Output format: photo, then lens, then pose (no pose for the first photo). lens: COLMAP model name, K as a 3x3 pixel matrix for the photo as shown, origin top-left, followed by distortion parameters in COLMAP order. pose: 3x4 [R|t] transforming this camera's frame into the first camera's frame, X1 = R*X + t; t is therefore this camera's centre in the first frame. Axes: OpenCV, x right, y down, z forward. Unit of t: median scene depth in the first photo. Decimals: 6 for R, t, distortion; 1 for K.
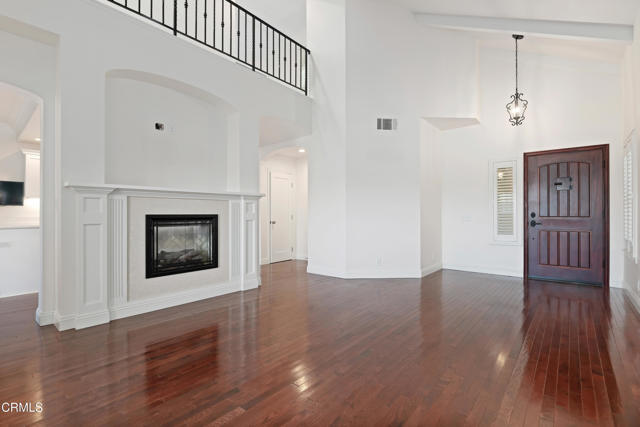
lens RADIAL K [[296.1, 0, 320.3], [0, 296.1, 213.0], [0, 0, 1]] dist [-0.002180, -0.002025]
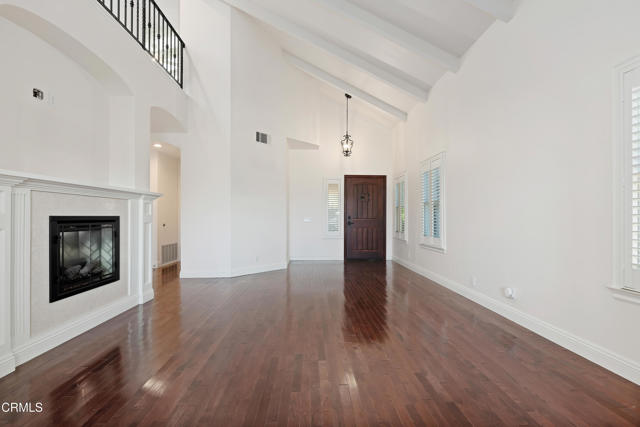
lens RADIAL K [[296.1, 0, 321.5], [0, 296.1, 215.9], [0, 0, 1]] dist [-0.002180, -0.002025]
pose [[0.735192, 0.005188, 0.677839, -0.425755], [-0.005562, 0.999983, -0.001621, 0.002278], [-0.677836, -0.002579, 0.735208, 0.003854]]
